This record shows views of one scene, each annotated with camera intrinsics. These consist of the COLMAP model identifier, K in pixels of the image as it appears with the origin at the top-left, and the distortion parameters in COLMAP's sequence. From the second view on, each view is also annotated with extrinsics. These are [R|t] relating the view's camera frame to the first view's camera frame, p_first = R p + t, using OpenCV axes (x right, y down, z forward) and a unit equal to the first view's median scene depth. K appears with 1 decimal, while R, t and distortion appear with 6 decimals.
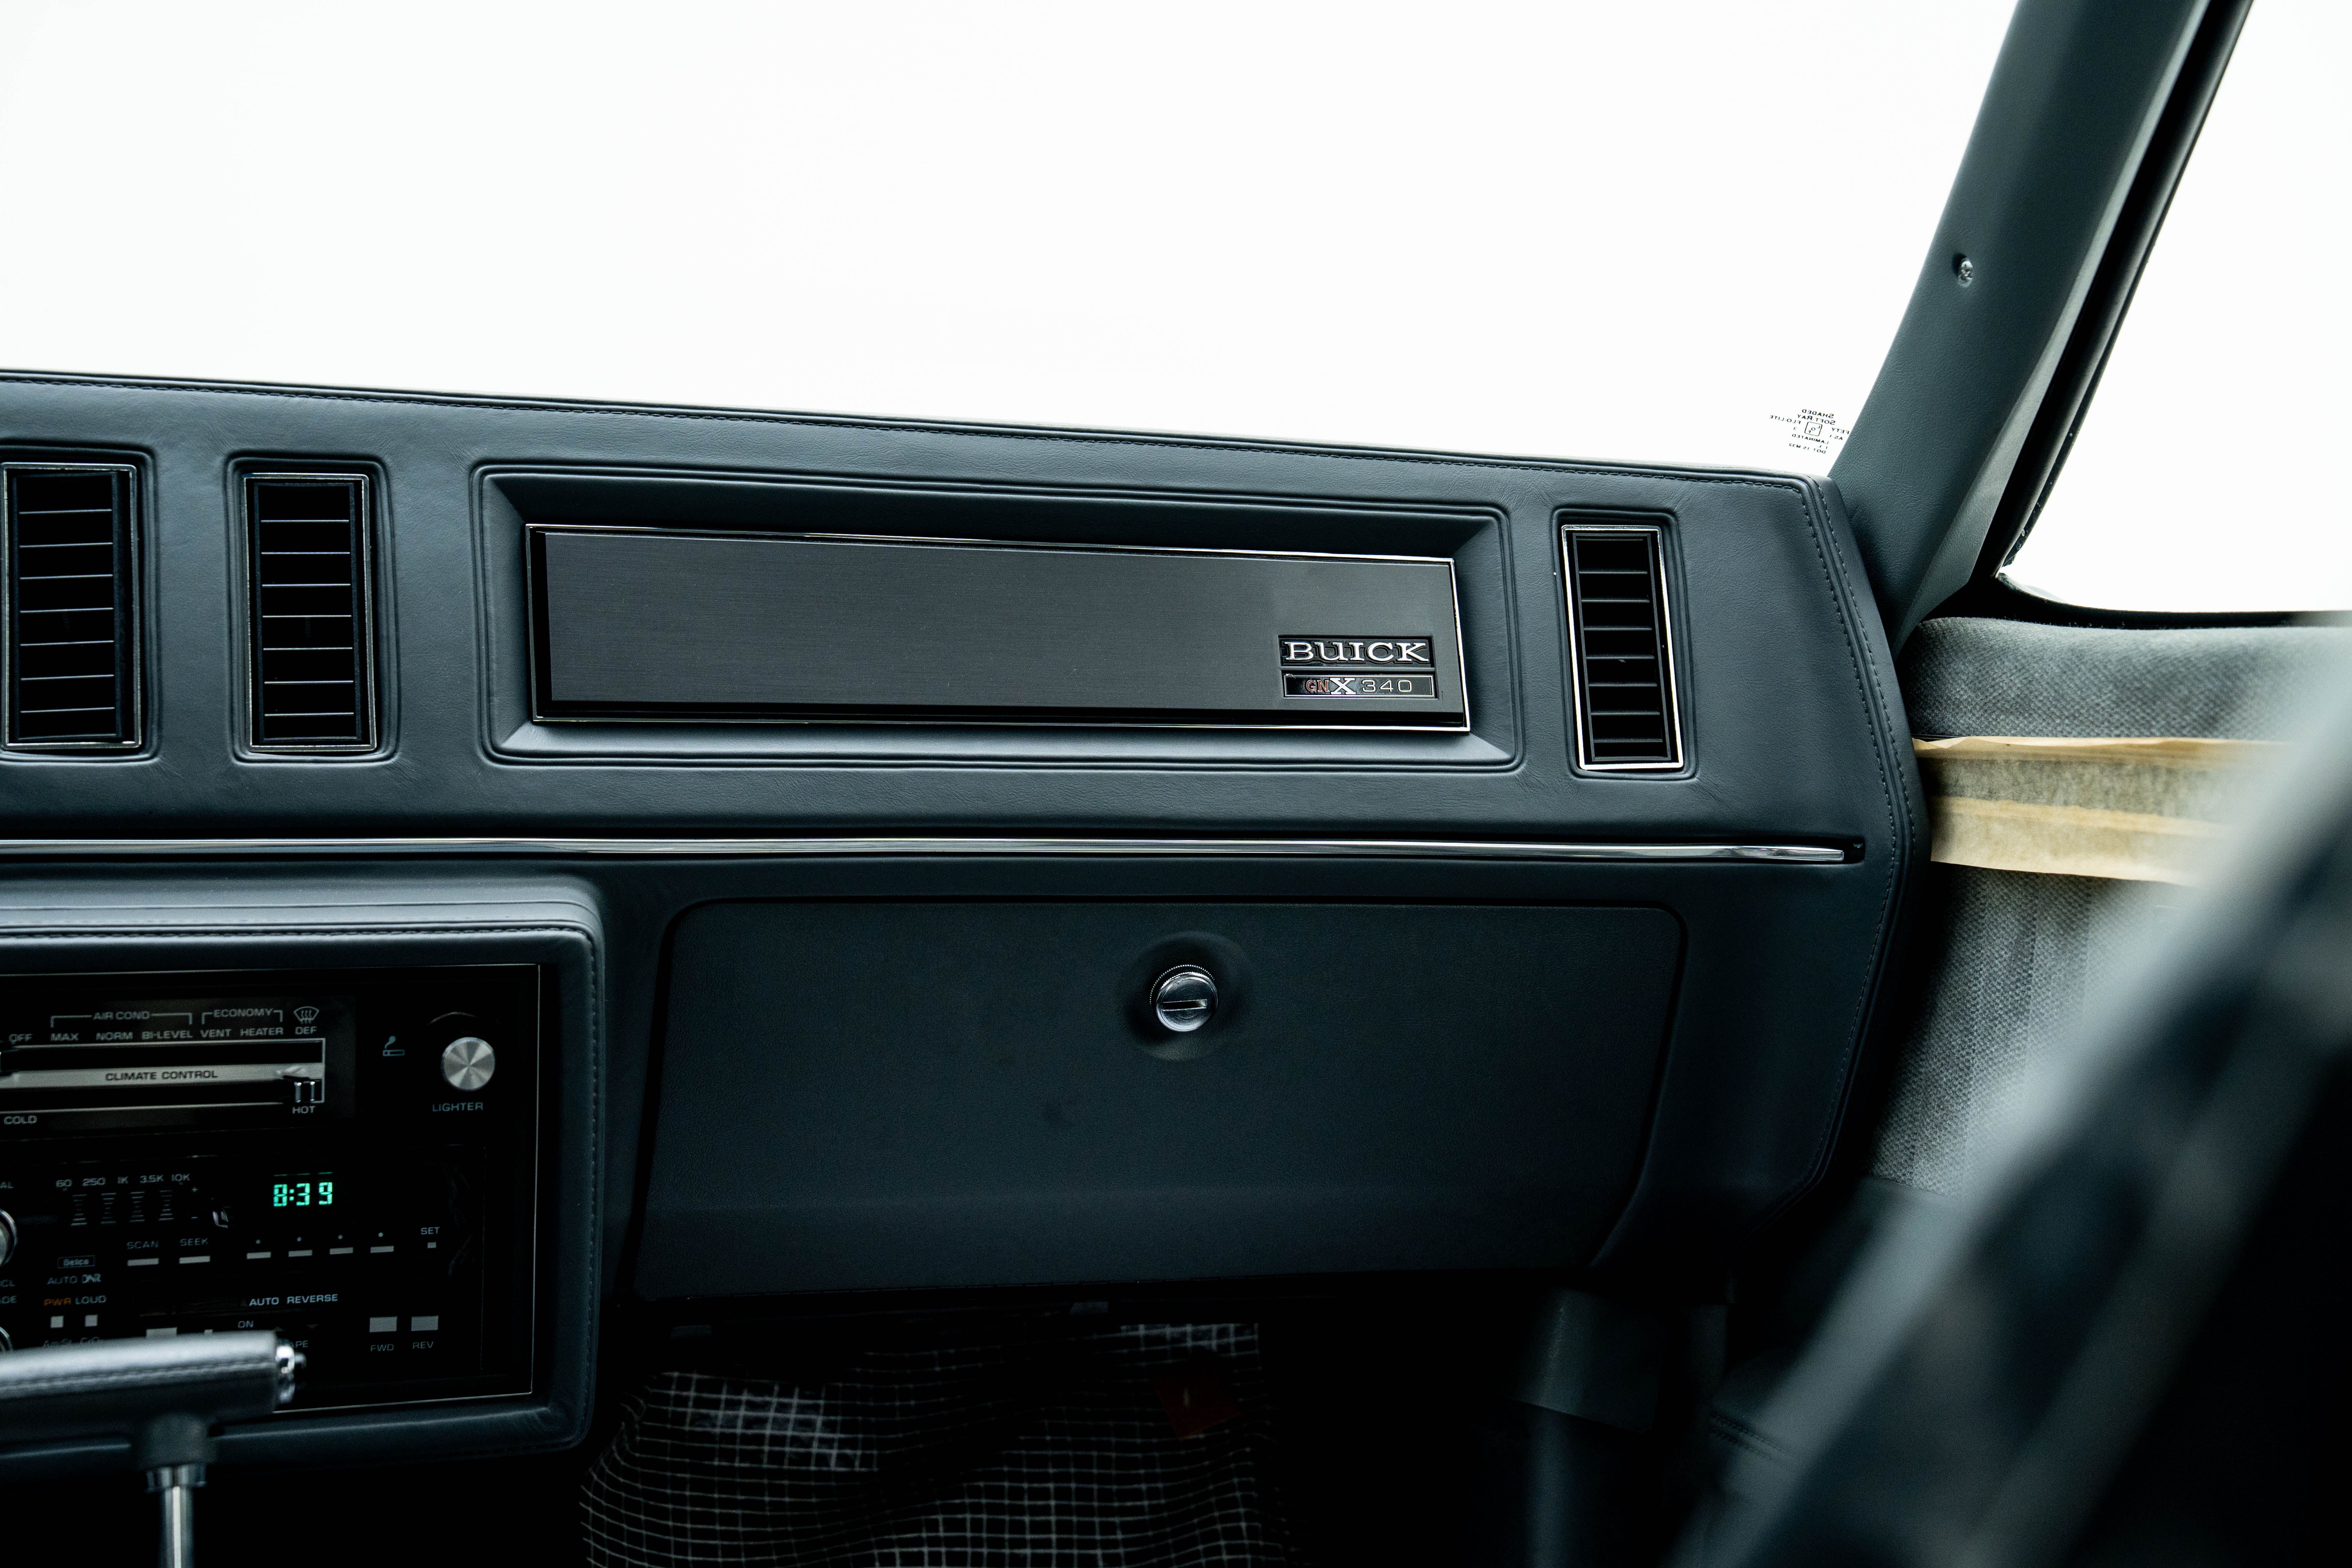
lens RADIAL K [[3147.3, 0, 1174.6], [0, 3147.3, 807.9], [0, 0, 1]] dist [0.131195, 0.029538]
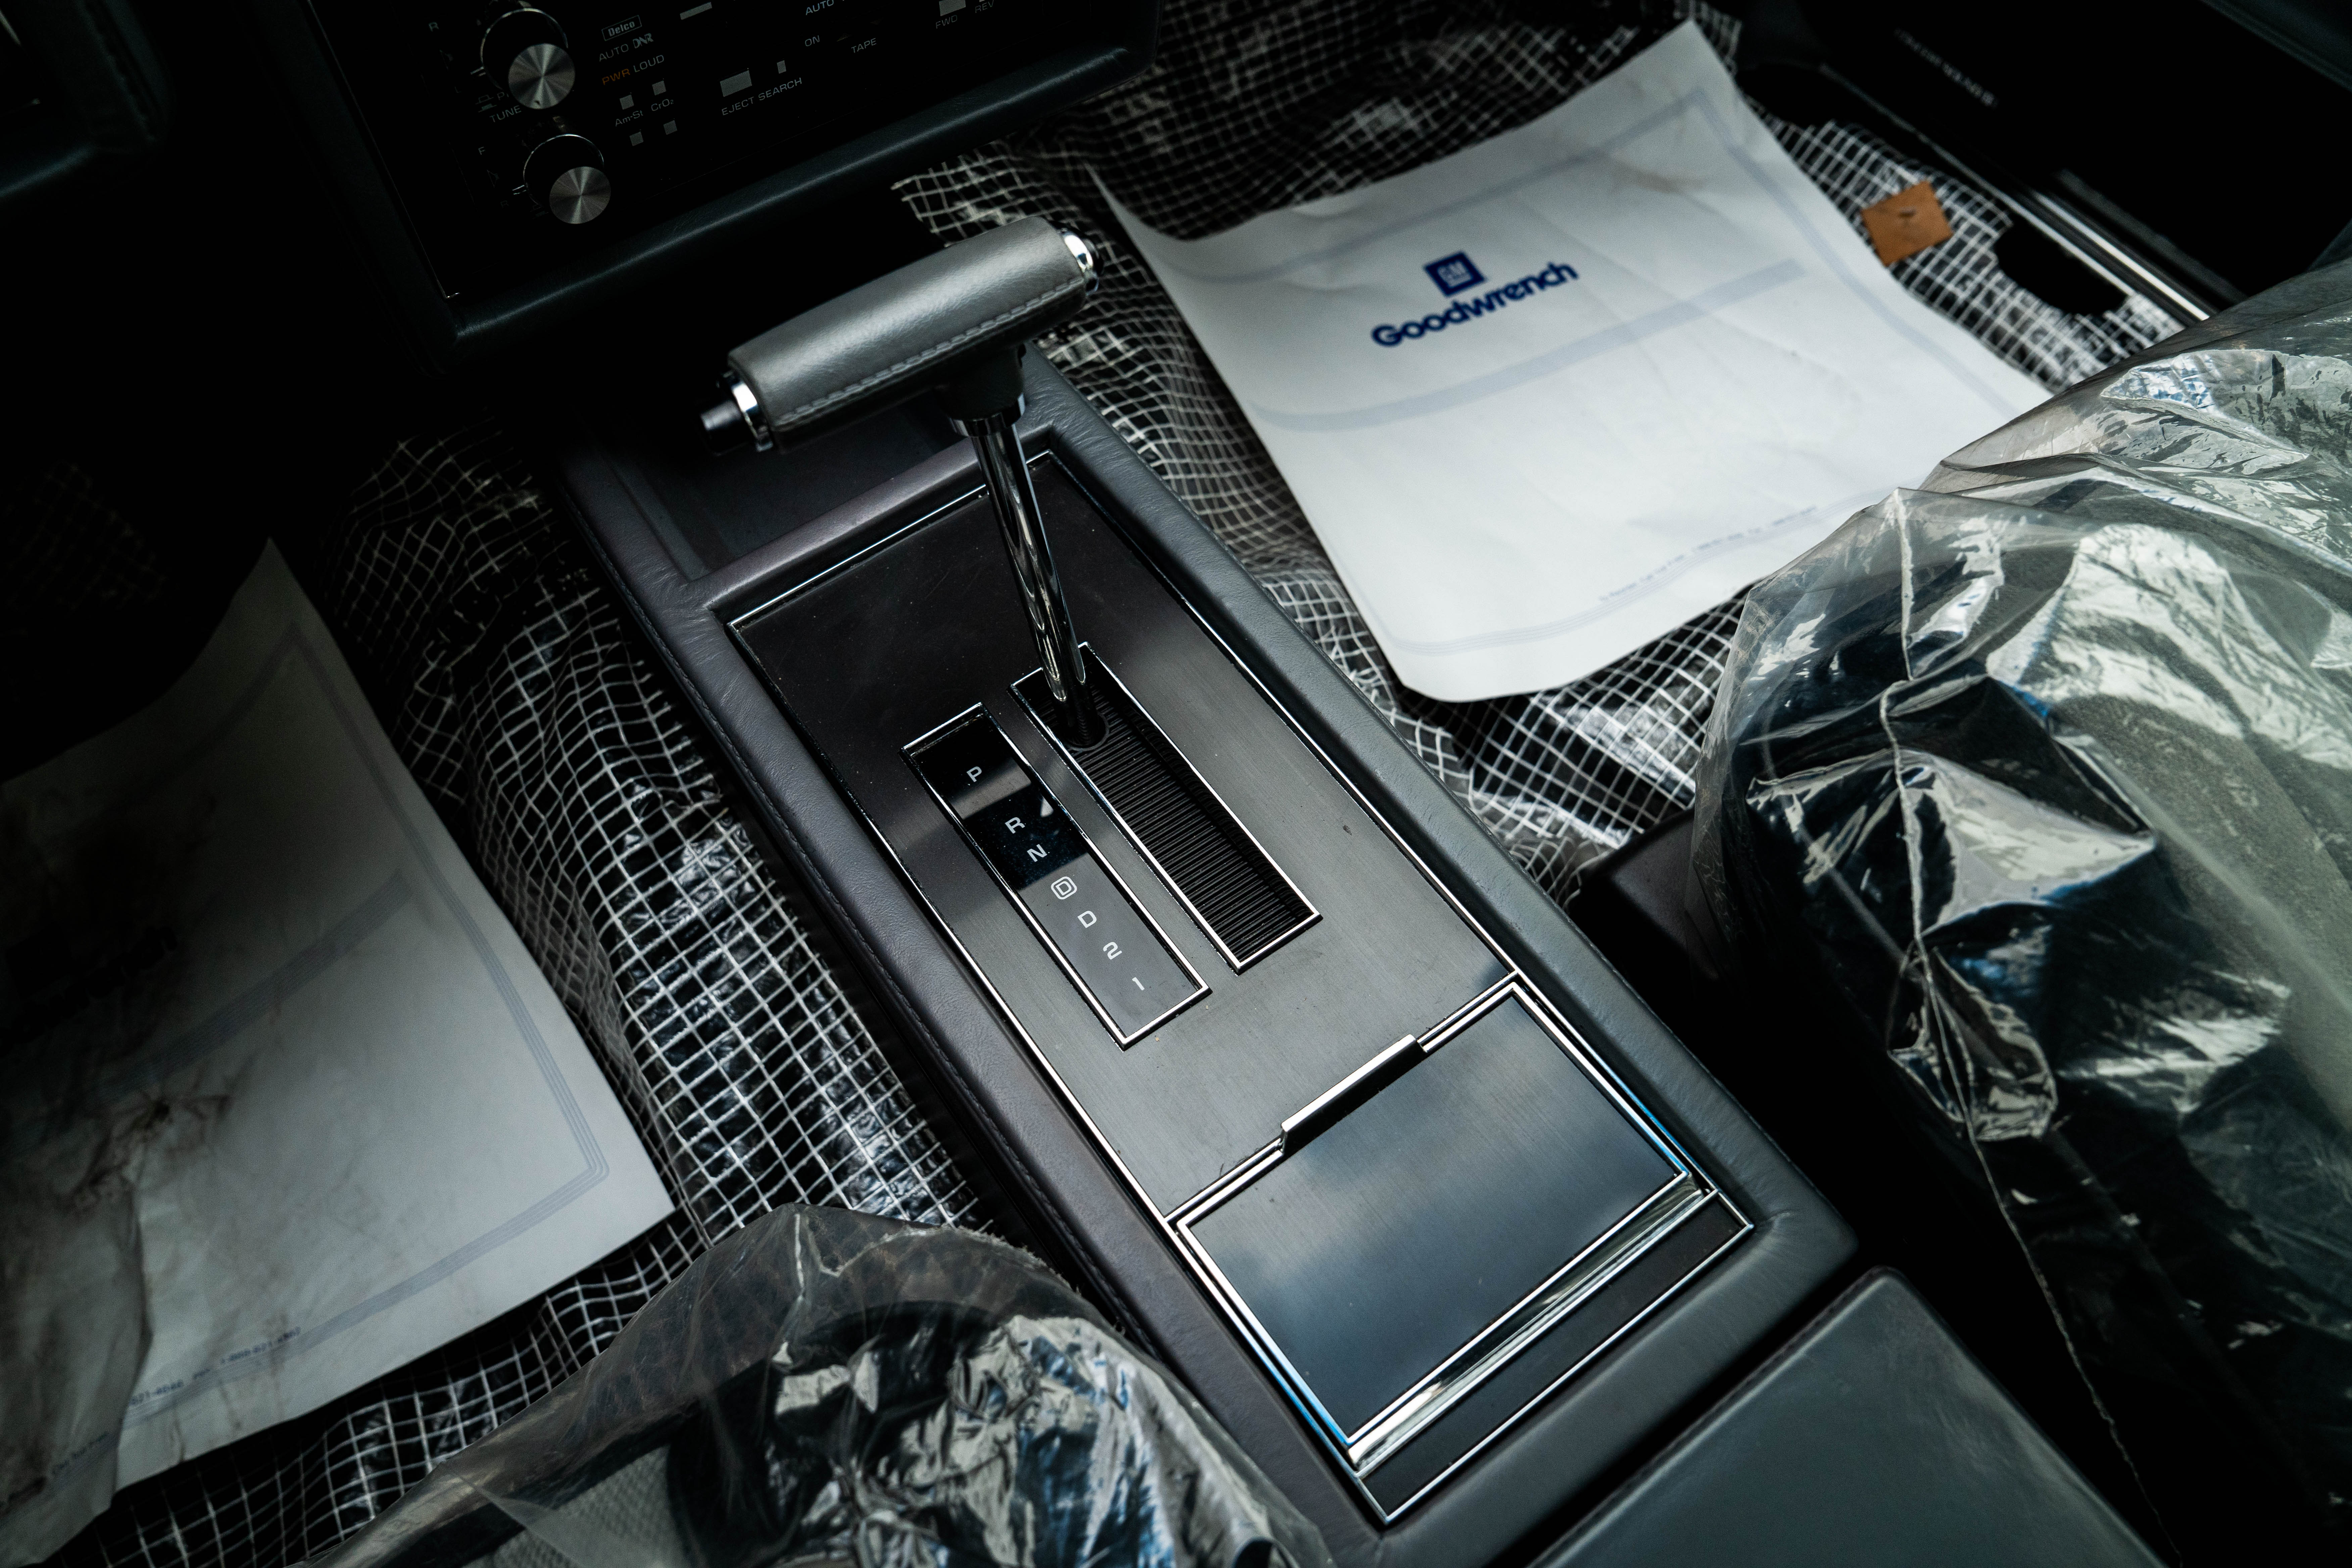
lens RADIAL K [[1694.9, 0, 1176.0], [0, 1694.9, 784.0], [0, 0, 1]] dist [-0.093087, 0.089352]
pose [[0.966658, -0.225373, 0.121567, -0.263591], [0.026514, 0.560283, 0.827877, -0.085250], [-0.254693, -0.797051, 0.547578, 0.506564]]
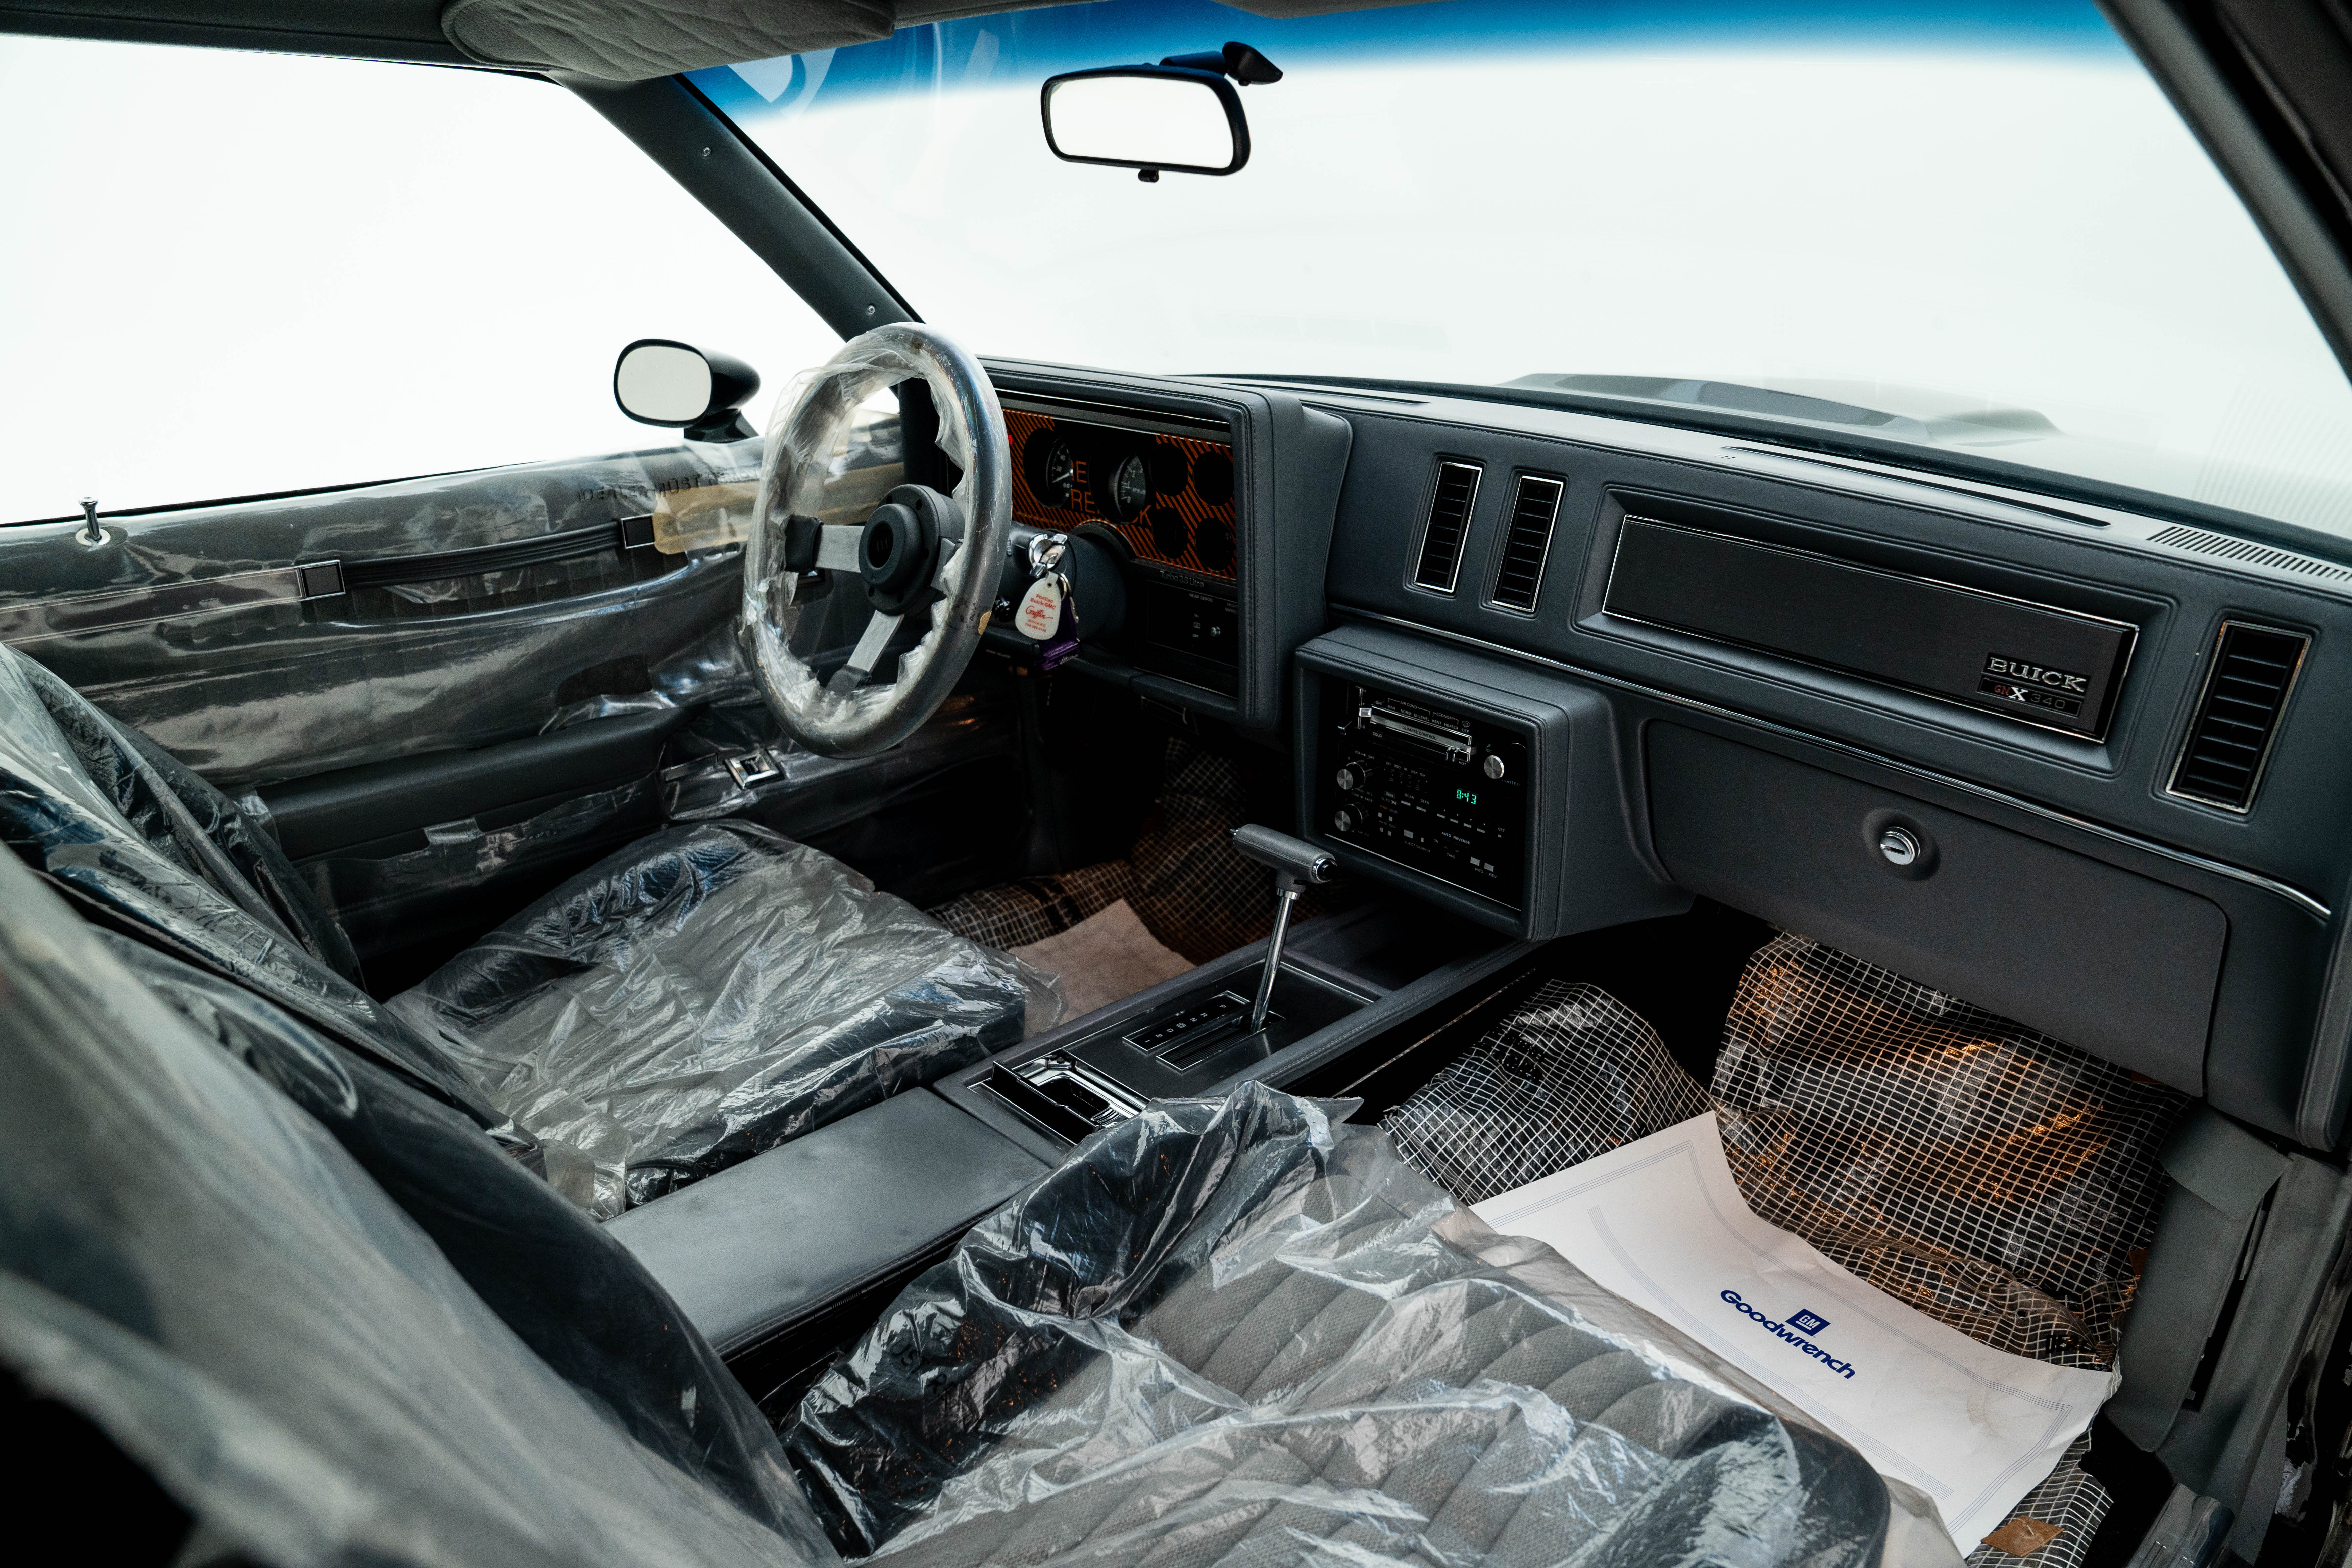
lens RADIAL K [[1620.2, 0, 1166.2], [0, 1620.2, 793.5], [0, 0, 1]] dist [-0.117022, 0.091964]
pose [[0.376333, 0.322209, -0.868651, 0.600443], [-0.050229, 0.943294, 0.328135, -0.231111], [0.925122, -0.079857, 0.371177, 0.325574]]
